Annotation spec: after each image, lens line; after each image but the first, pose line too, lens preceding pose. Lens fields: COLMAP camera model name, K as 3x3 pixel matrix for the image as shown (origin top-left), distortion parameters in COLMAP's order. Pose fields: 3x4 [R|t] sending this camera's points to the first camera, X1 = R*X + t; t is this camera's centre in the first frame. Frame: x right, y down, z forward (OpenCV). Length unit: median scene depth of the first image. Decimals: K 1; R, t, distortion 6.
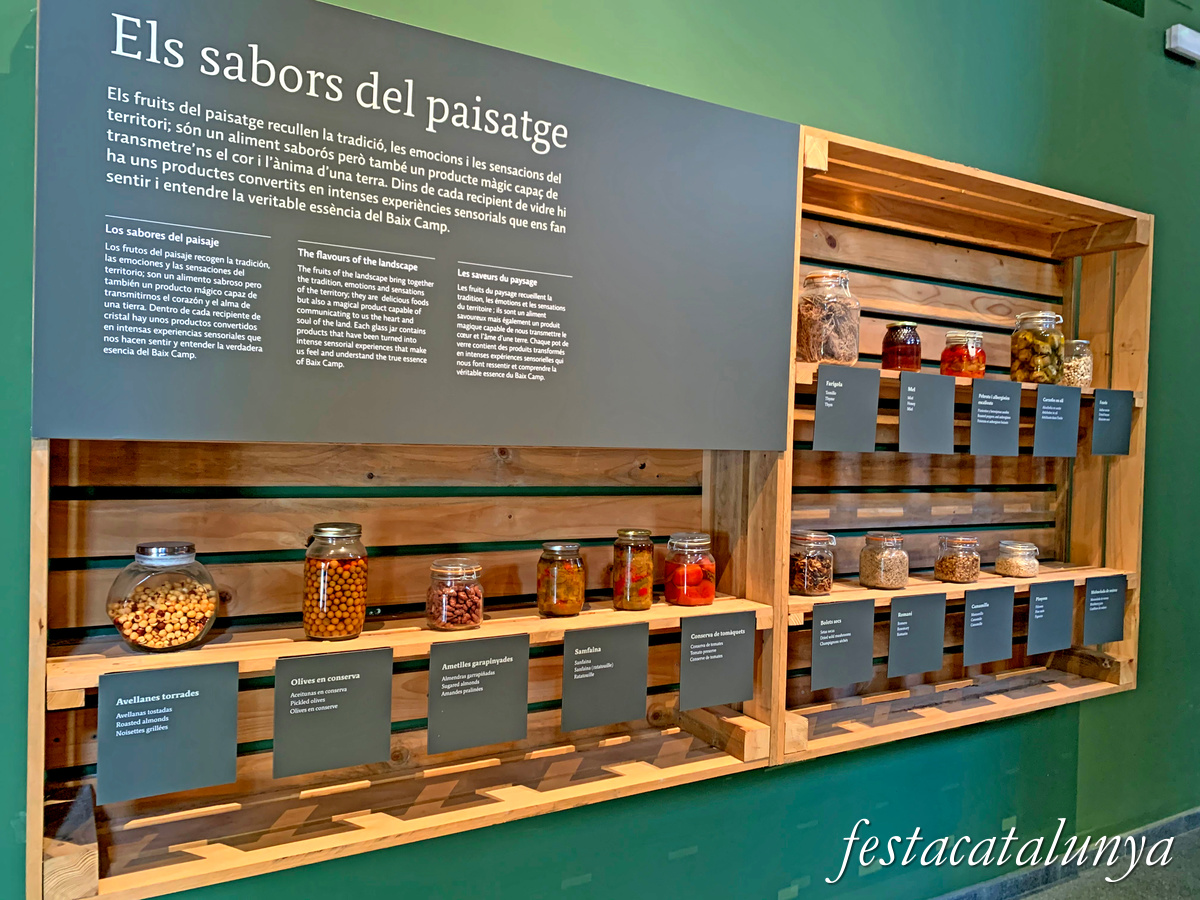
lens RADIAL K [[924.8, 0, 601.1], [0, 924.8, 441.5], [0, 0, 1]] dist [0.070305, -0.139895]
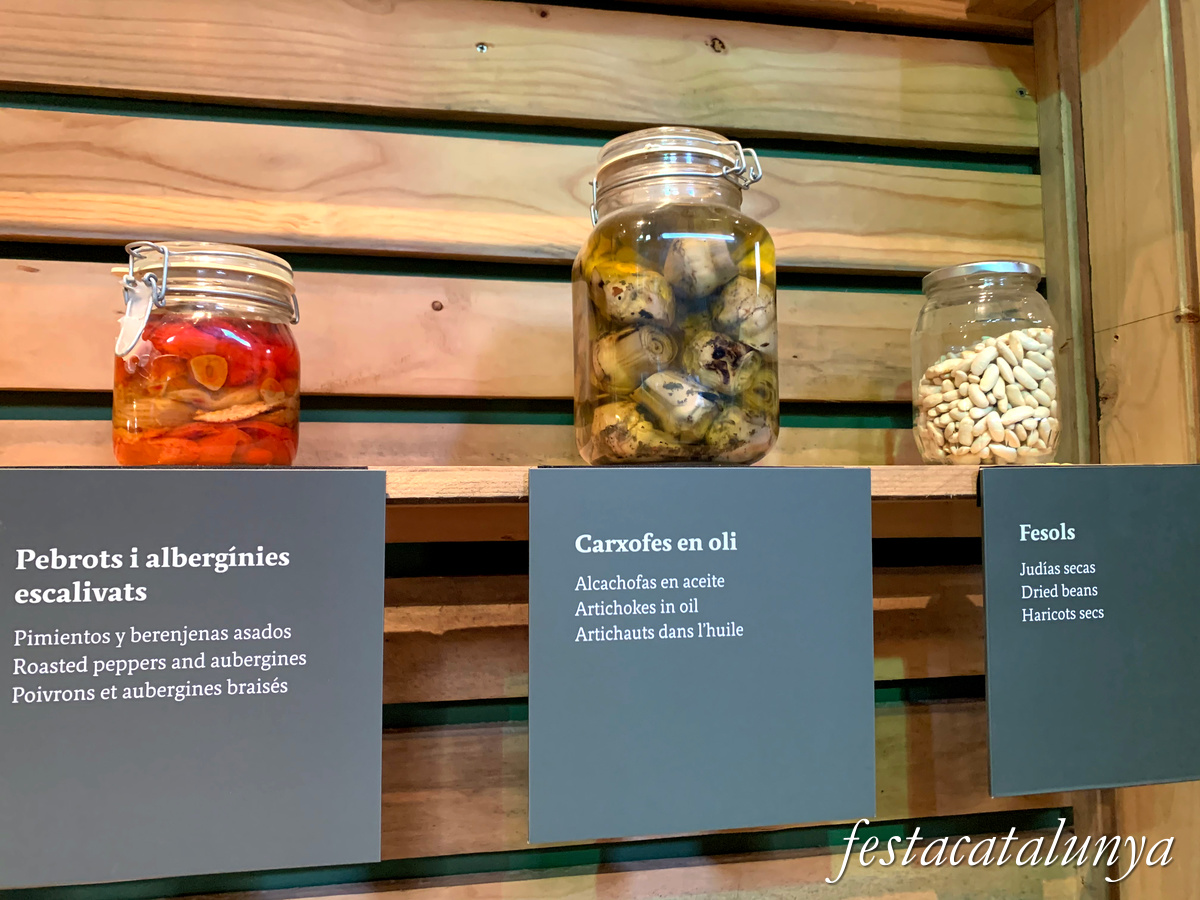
lens RADIAL K [[924.8, 0, 601.1], [0, 924.8, 441.5], [0, 0, 1]] dist [0.070305, -0.139895]
pose [[0.935122, -0.064490, -0.348407, 0.779722], [0.033416, 0.994966, -0.094480, -0.068323], [0.352746, 0.076708, 0.932570, 1.160721]]
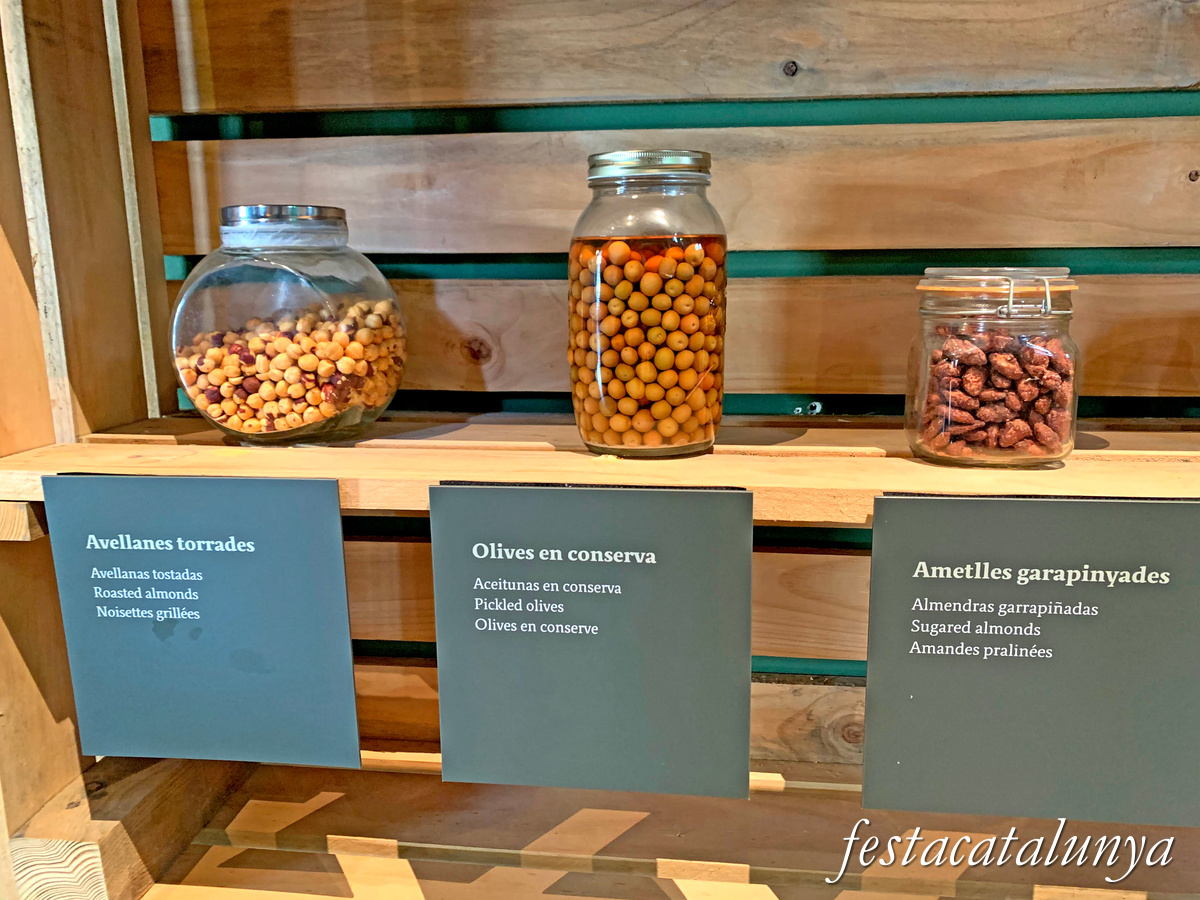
lens RADIAL K [[924.8, 0, 601.1], [0, 924.8, 441.5], [0, 0, 1]] dist [0.070305, -0.139895]
pose [[0.787044, 0.077597, -0.611998, -0.058334], [0.027114, 0.986747, 0.159982, 0.137573], [0.616301, -0.142506, 0.774509, 0.657332]]
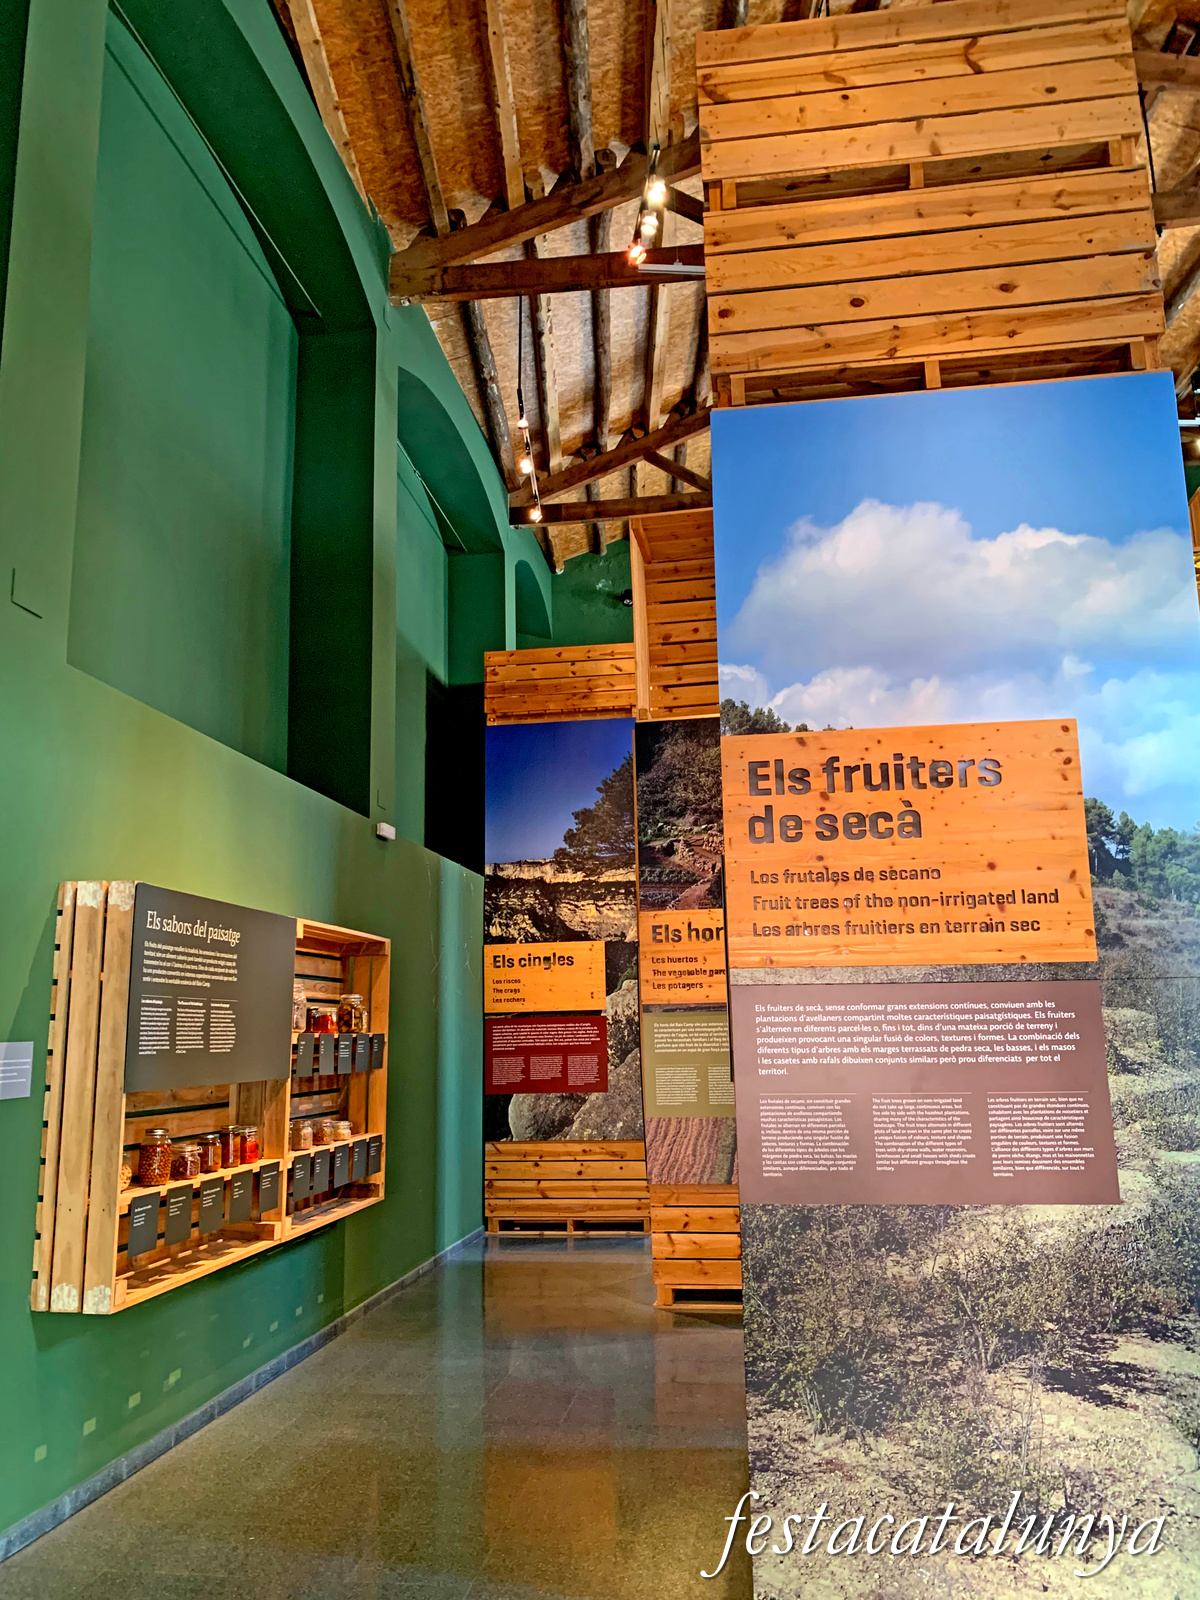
lens RADIAL K [[1233.1, 0, 600.0], [0, 1233.1, 800.0], [0, 0, 1]] dist [0.070305, -0.139895]
pose [[0.629632, 0.105871, 0.769646, -1.789551], [0.044017, 0.984218, -0.171397, -0.109963], [-0.775646, 0.141794, 0.615035, -1.499174]]
